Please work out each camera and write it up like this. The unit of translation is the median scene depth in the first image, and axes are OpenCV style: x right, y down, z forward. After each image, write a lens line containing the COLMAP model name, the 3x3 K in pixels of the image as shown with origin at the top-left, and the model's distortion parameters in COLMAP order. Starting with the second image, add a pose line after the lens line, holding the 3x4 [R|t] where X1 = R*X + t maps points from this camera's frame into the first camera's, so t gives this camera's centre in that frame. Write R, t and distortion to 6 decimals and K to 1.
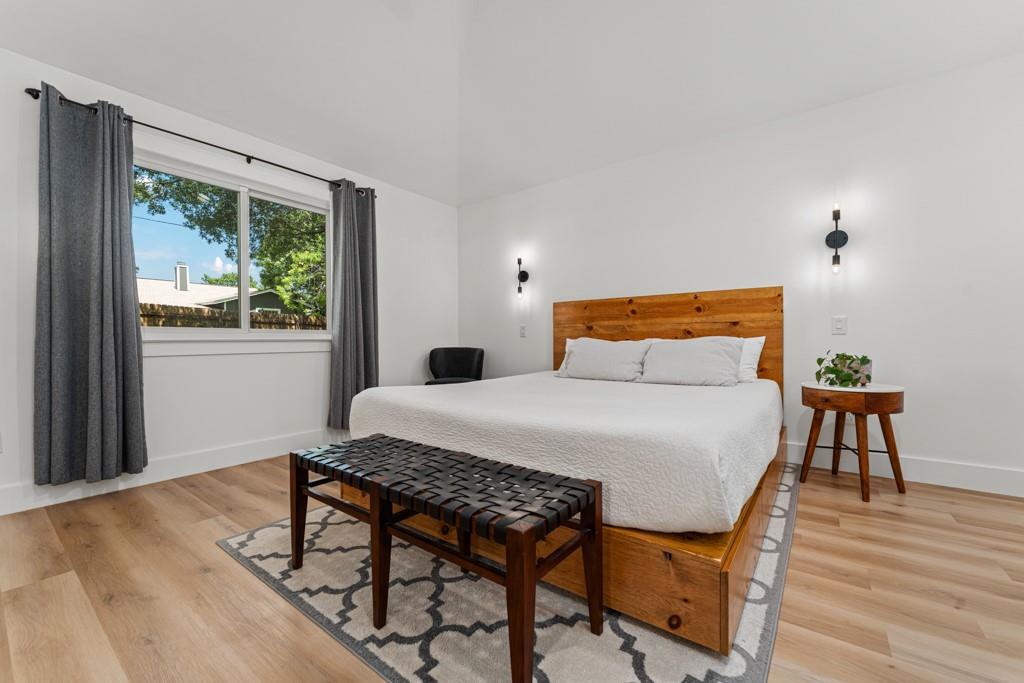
lens RADIAL K [[419.6, 0, 520.9], [0, 419.6, 343.7], [0, 0, 1]] dist [-0.000371, 0.000001]
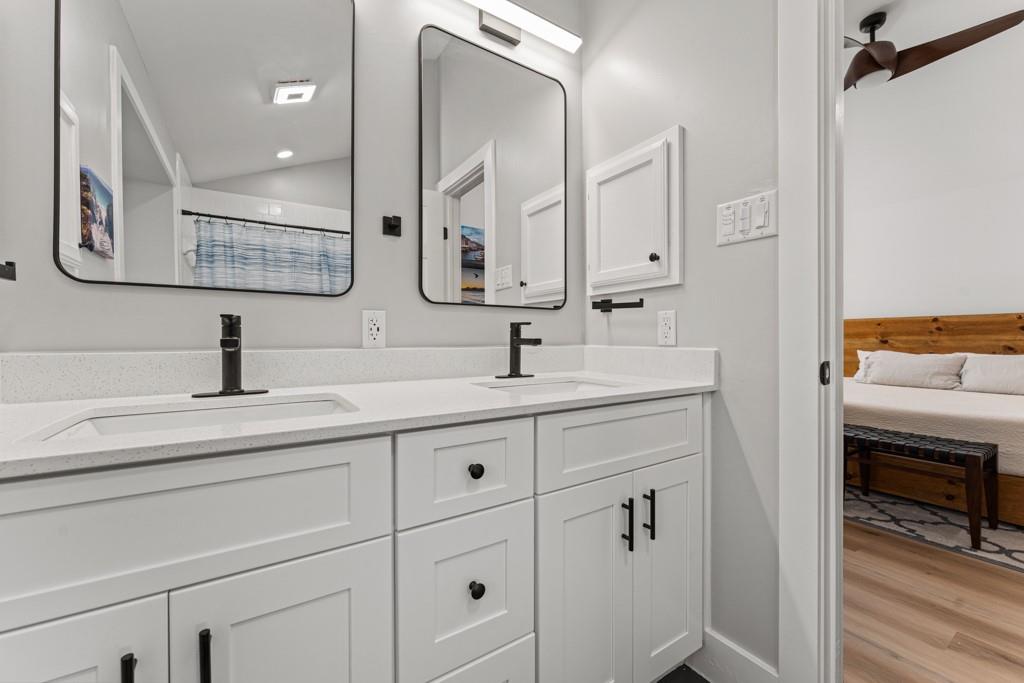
lens RADIAL K [[419.6, 0, 503.0], [0, 419.6, 338.1], [0, 0, 1]] dist [-0.000371, 0.000001]
pose [[0.932495, 0.007204, -0.361111, -0.451942], [-0.010512, 0.999919, -0.007198, -0.031469], [0.361030, 0.010508, 0.932495, -0.527819]]
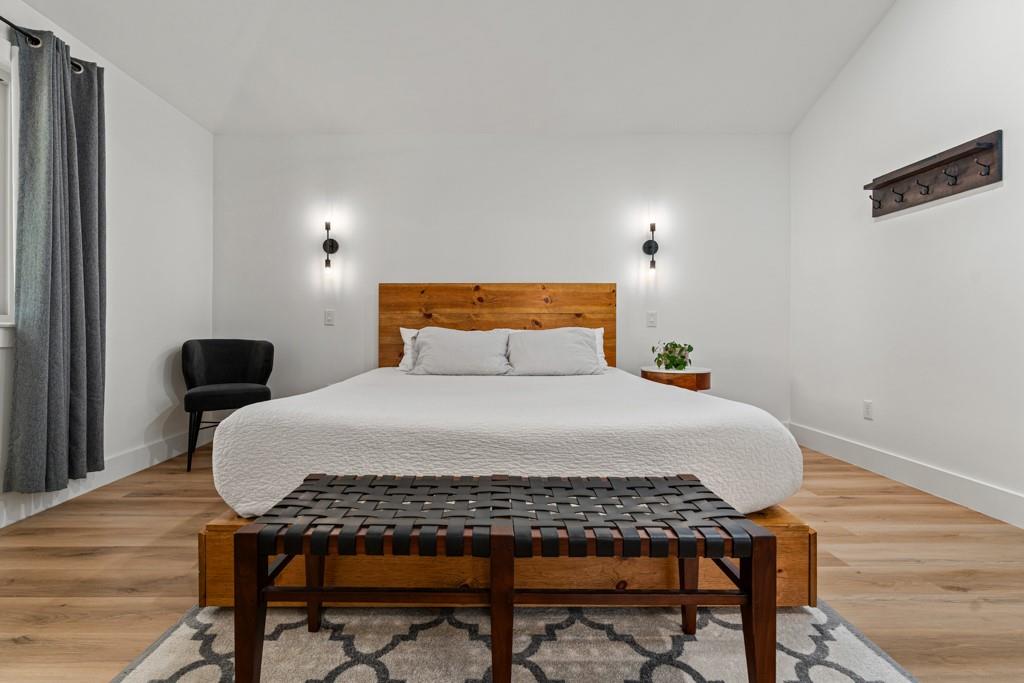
lens RADIAL K [[468.7, 0, 493.5], [0, 468.7, 328.1], [0, 0, 1]] dist [0.001898, 0.000969]
pose [[0.798505, 0.009623, 0.601911, -0.342466], [-0.001520, 0.999901, -0.013969, 0.001047], [-0.601986, 0.010239, 0.798441, 0.172325]]
